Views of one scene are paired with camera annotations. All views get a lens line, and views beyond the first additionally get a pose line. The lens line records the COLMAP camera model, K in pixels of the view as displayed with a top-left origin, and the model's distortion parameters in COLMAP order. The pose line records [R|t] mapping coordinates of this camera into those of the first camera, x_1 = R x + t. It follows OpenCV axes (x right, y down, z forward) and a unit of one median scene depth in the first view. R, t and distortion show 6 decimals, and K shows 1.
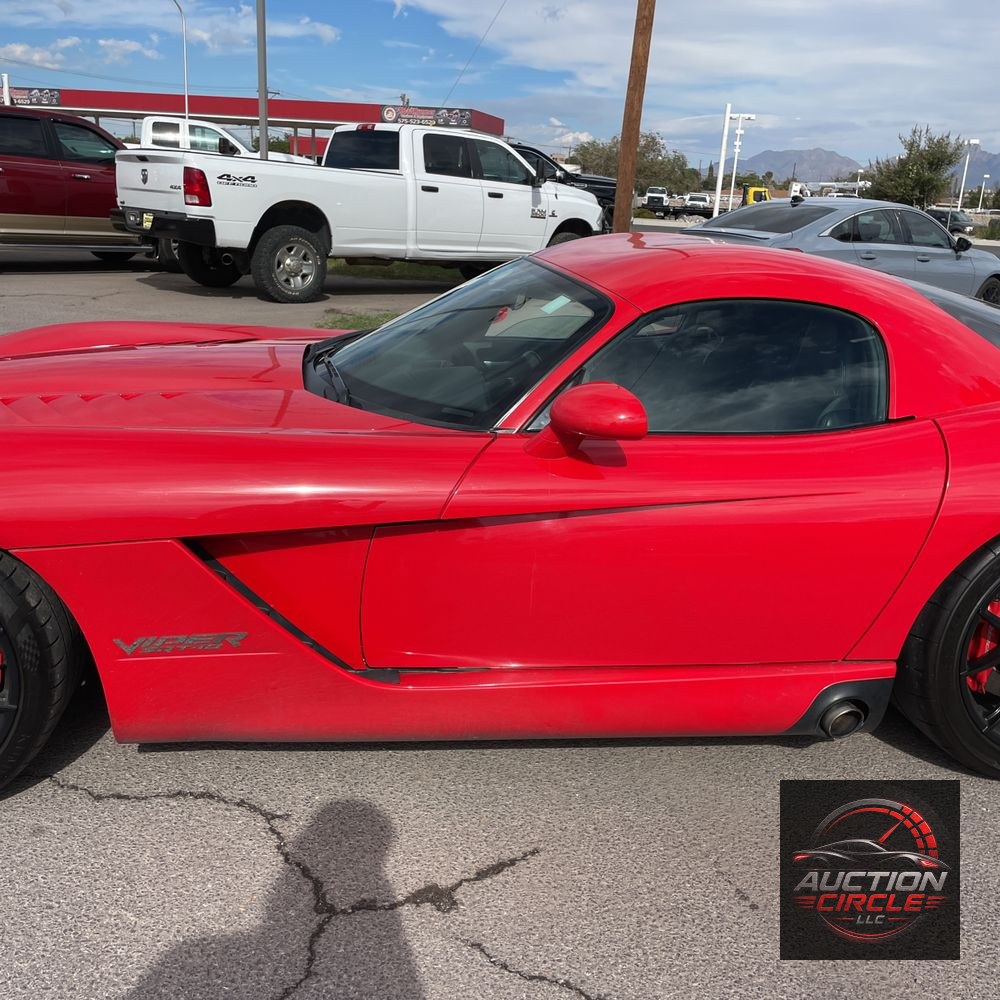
lens RADIAL K [[1010.7, 0, 495.6], [0, 1010.7, 498.8], [0, 0, 1]] dist [0.076403, -0.111963]
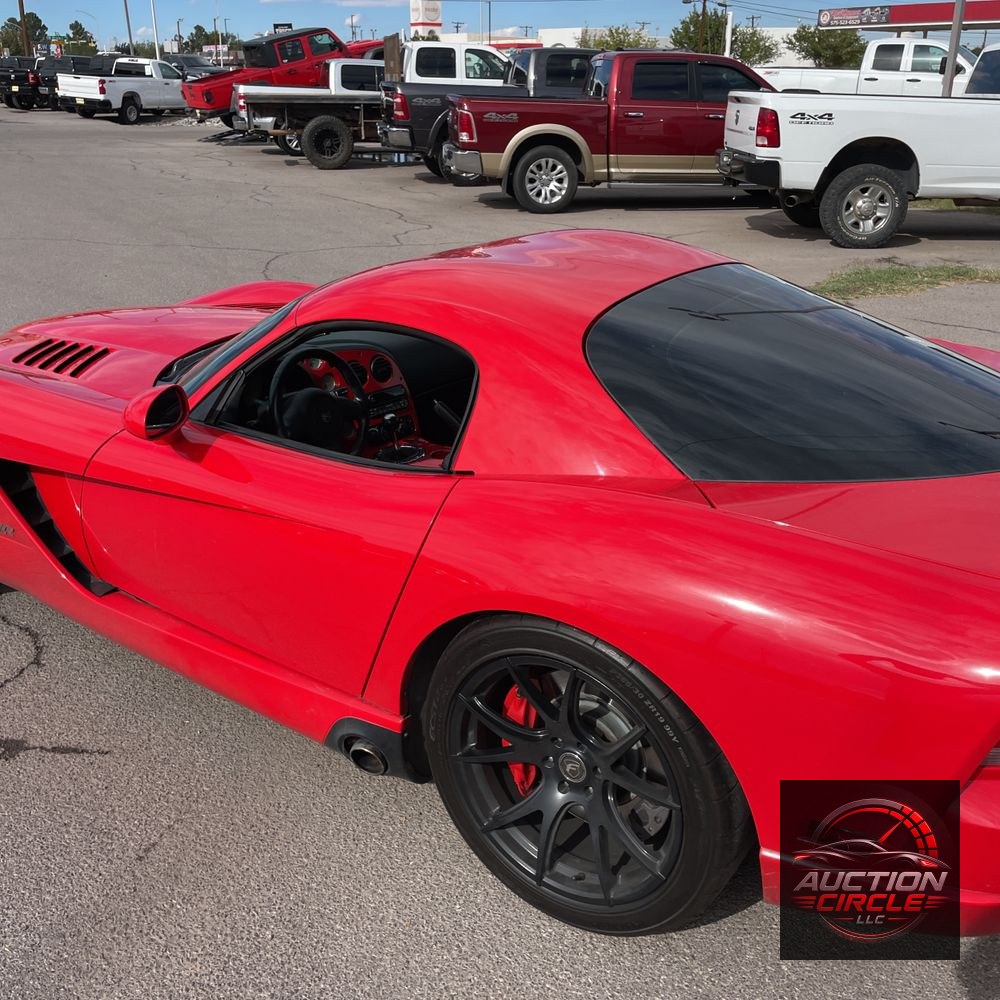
lens RADIAL K [[1010.7, 0, 495.6], [0, 1010.7, 498.8], [0, 0, 1]] dist [0.076403, -0.111963]
pose [[0.734732, 0.209406, -0.645227, 0.196831], [-0.161665, 0.977808, 0.133254, -0.034951], [0.658812, 0.006404, 0.752280, 0.064822]]
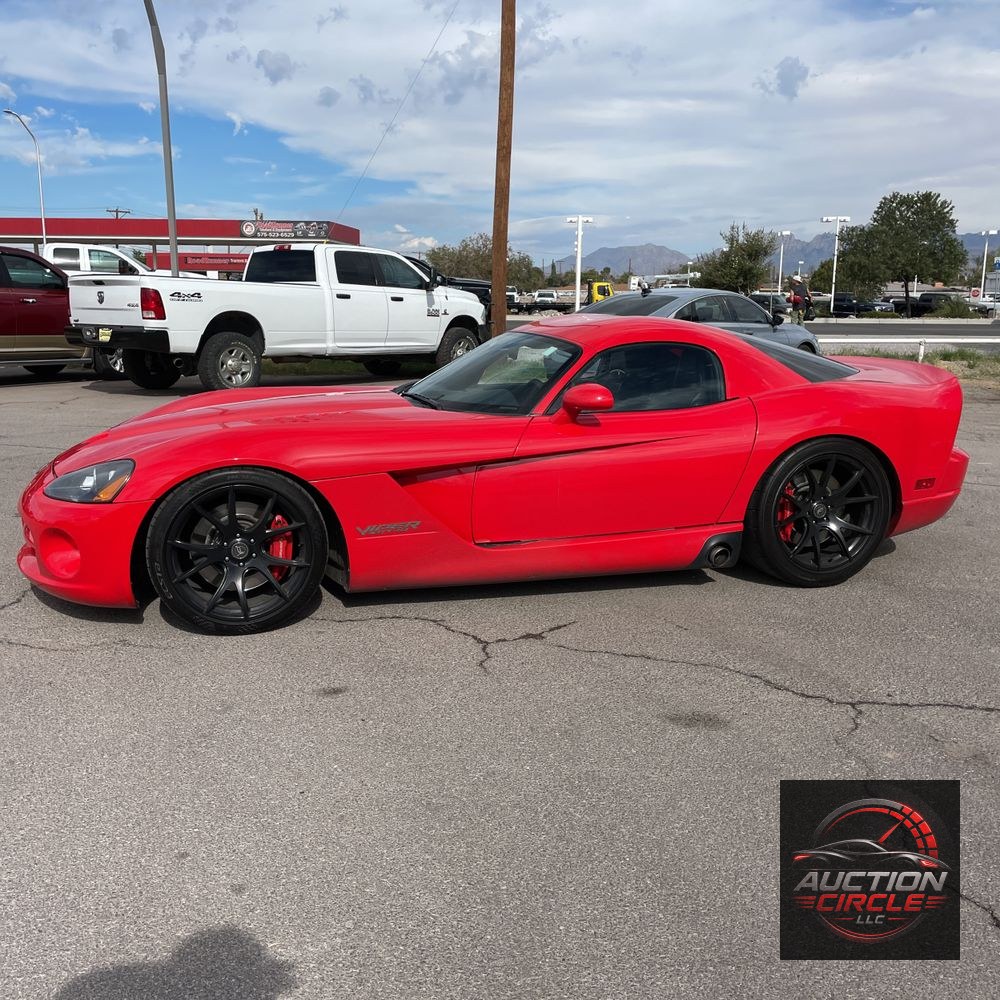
lens RADIAL K [[1010.7, 0, 495.6], [0, 1010.7, 498.8], [0, 0, 1]] dist [0.076403, -0.111963]
pose [[0.988730, -0.073593, 0.130370, -0.060568], [0.085451, 0.992464, -0.087830, 0.046777], [-0.122924, 0.097980, 0.987567, -0.161019]]
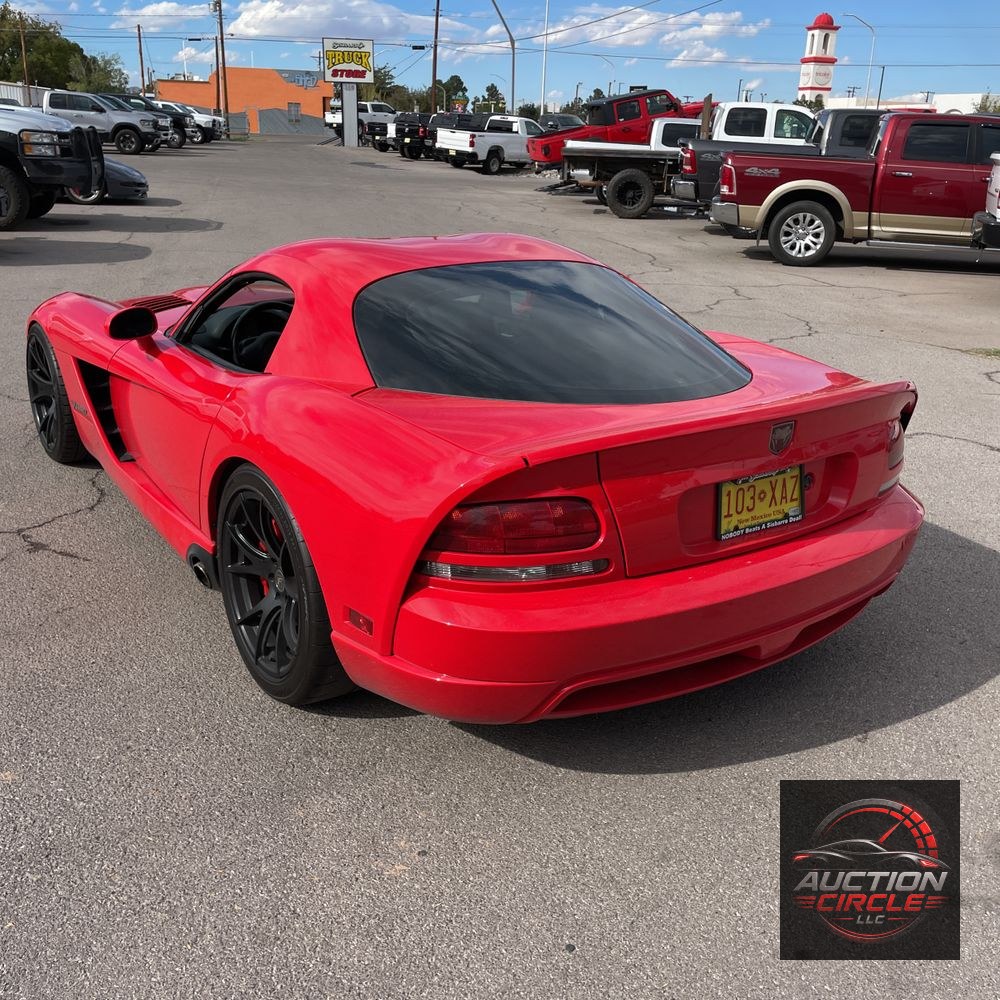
lens RADIAL K [[1010.7, 0, 495.6], [0, 1010.7, 498.8], [0, 0, 1]] dist [0.076403, -0.111963]
pose [[0.452007, 0.261846, -0.852717, 0.334117], [-0.264012, 0.952387, 0.152504, -0.039121], [0.852049, 0.156195, 0.499616, 0.124207]]
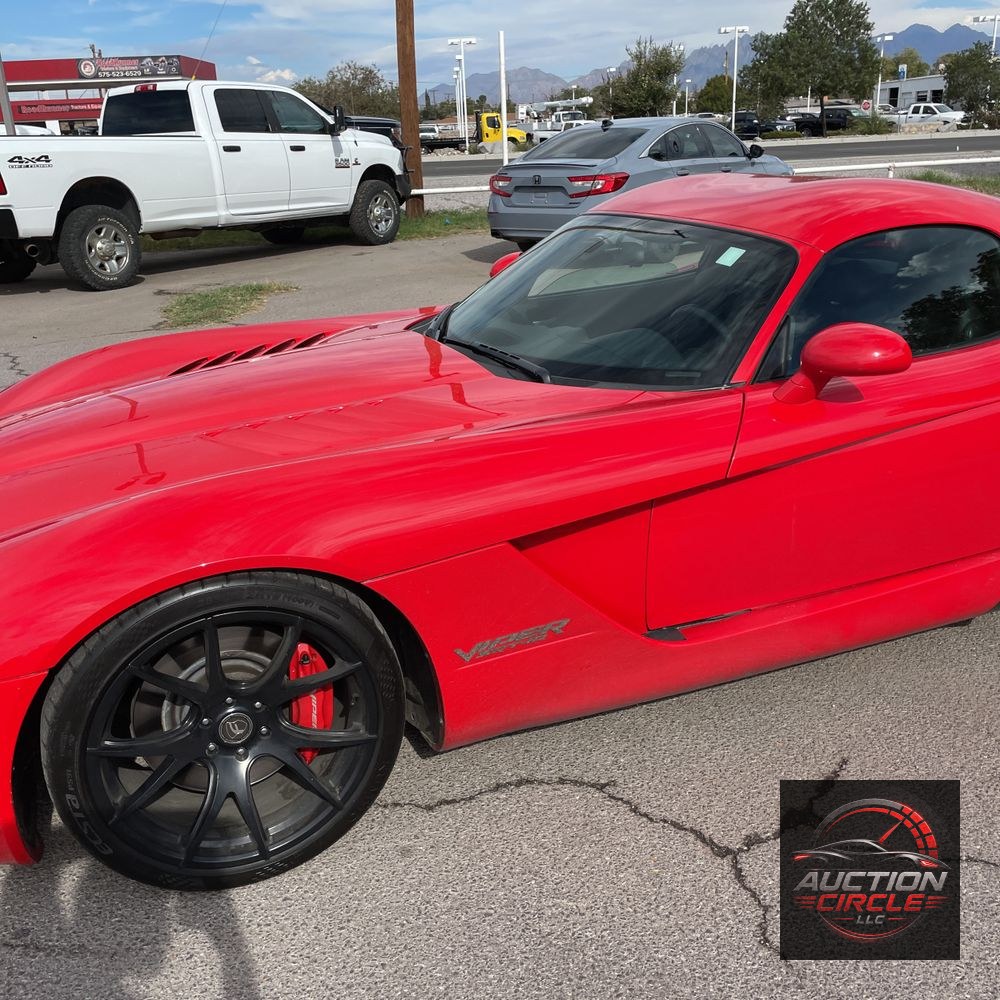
lens RADIAL K [[1011.9, 0, 495.7], [0, 1011.9, 522.6], [0, 0, 1]] dist [0.064163, -0.086972]
pose [[0.961530, -0.180266, 0.207277, -0.087910], [0.164012, 0.982042, 0.093241, -0.012302], [-0.220363, -0.055658, 0.973829, 0.004189]]
